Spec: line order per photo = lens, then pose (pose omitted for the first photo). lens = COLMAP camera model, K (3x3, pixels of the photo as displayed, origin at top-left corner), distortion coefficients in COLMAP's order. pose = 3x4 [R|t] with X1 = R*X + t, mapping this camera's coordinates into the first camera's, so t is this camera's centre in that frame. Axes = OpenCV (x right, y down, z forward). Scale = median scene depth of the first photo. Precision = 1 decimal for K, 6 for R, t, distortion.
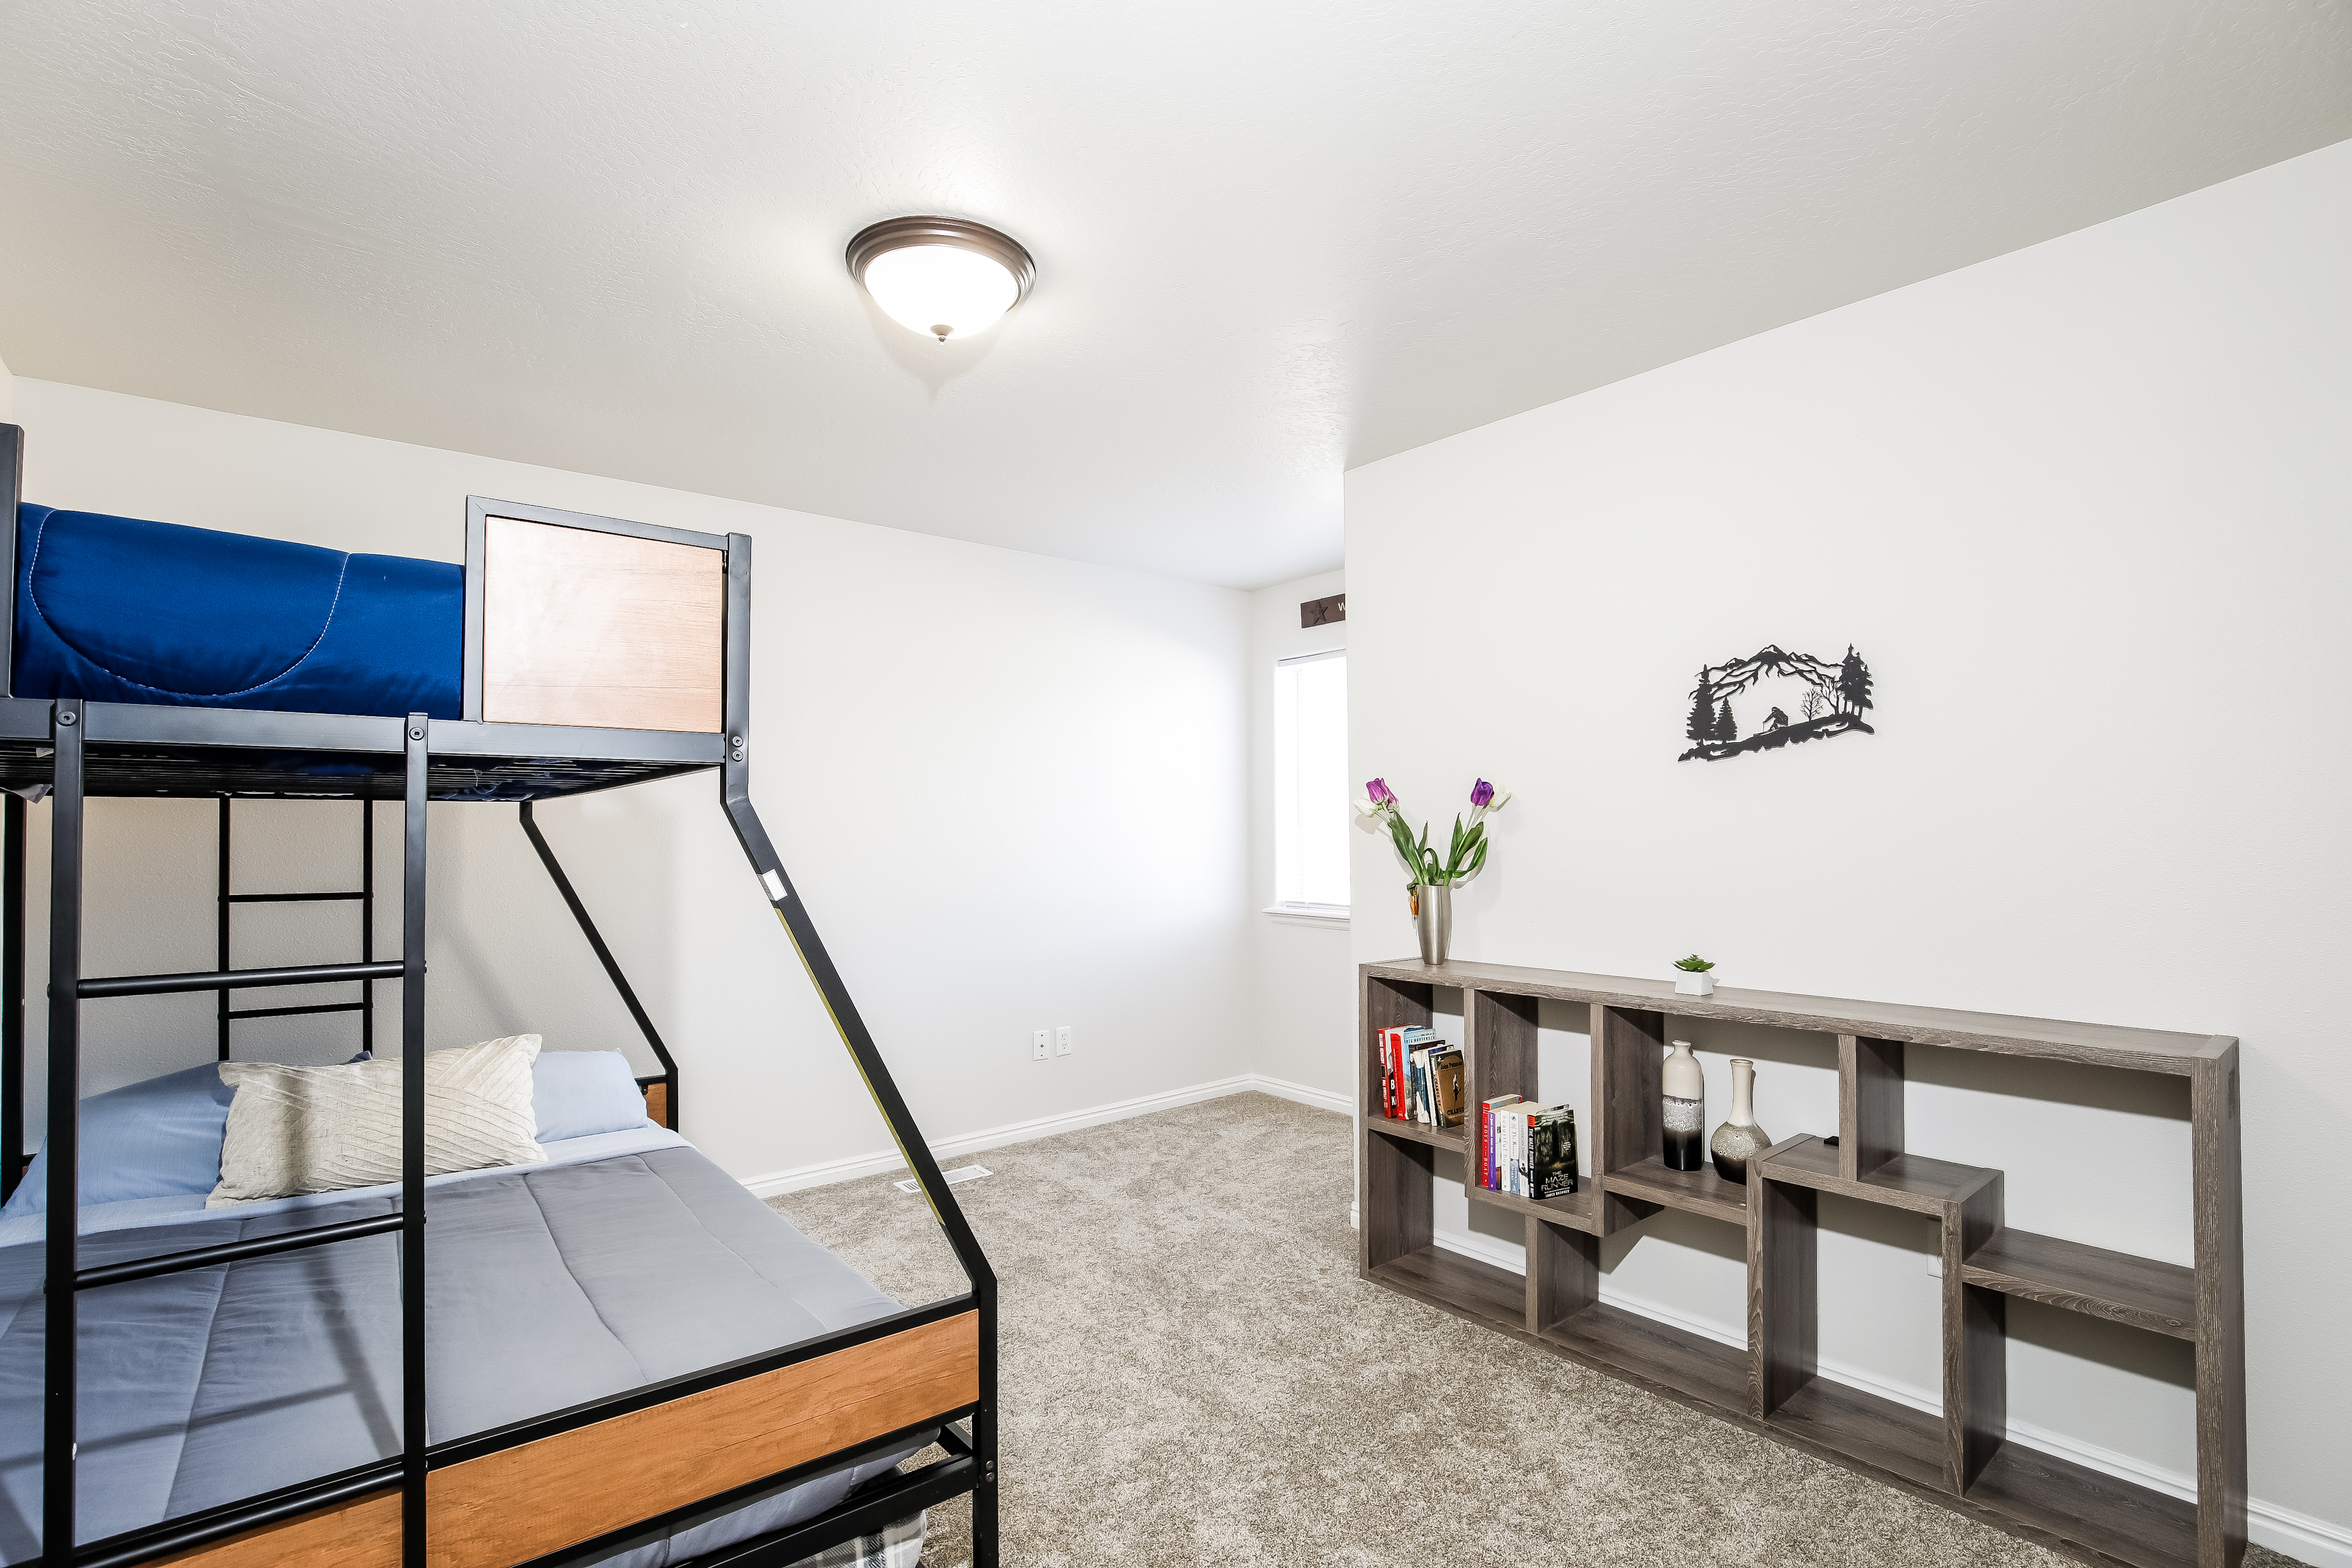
lens RADIAL K [[1096.8, 0, 1184.1], [0, 1096.8, 827.0], [0, 0, 1]] dist [-0.027085, 0.000402]
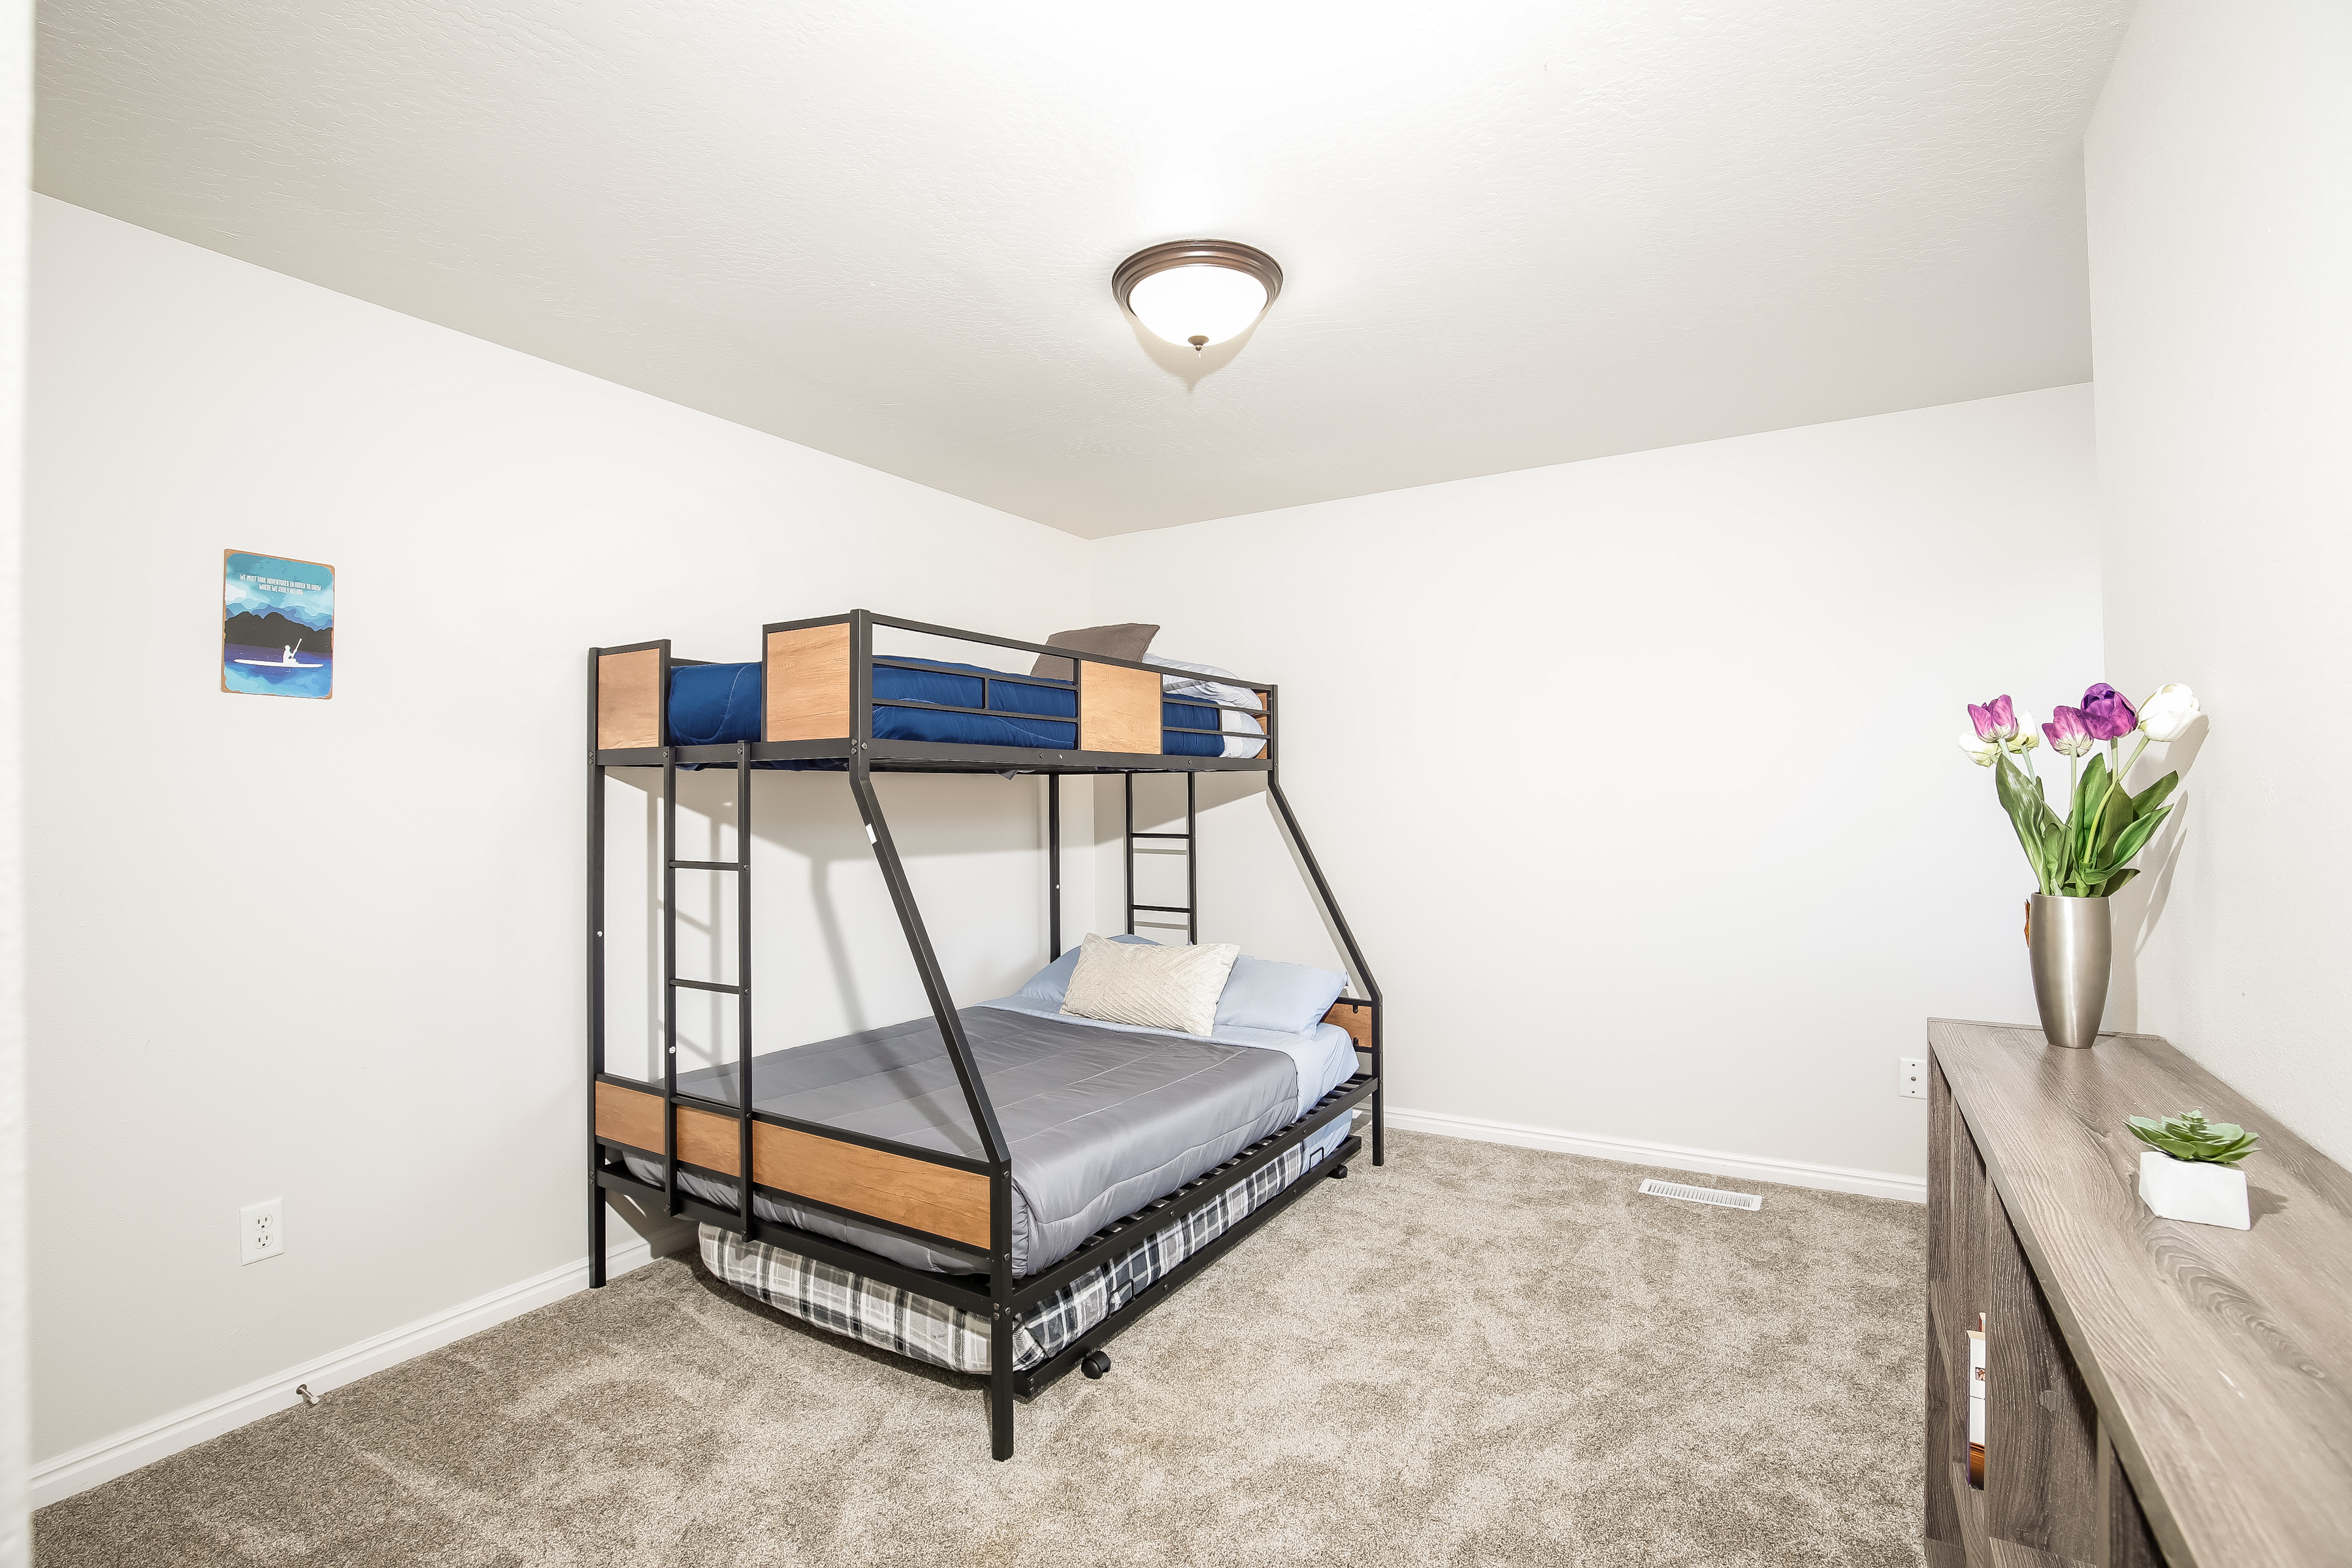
lens RADIAL K [[1087.9, 0, 1171.6], [0, 1087.9, 794.0], [0, 0, 1]] dist [-0.026800, 0.000082]
pose [[0.327175, -0.000017, -0.944964, 0.786230], [0.010693, 0.999936, 0.003684, -0.001063], [0.944903, -0.011310, 0.327154, 0.590326]]
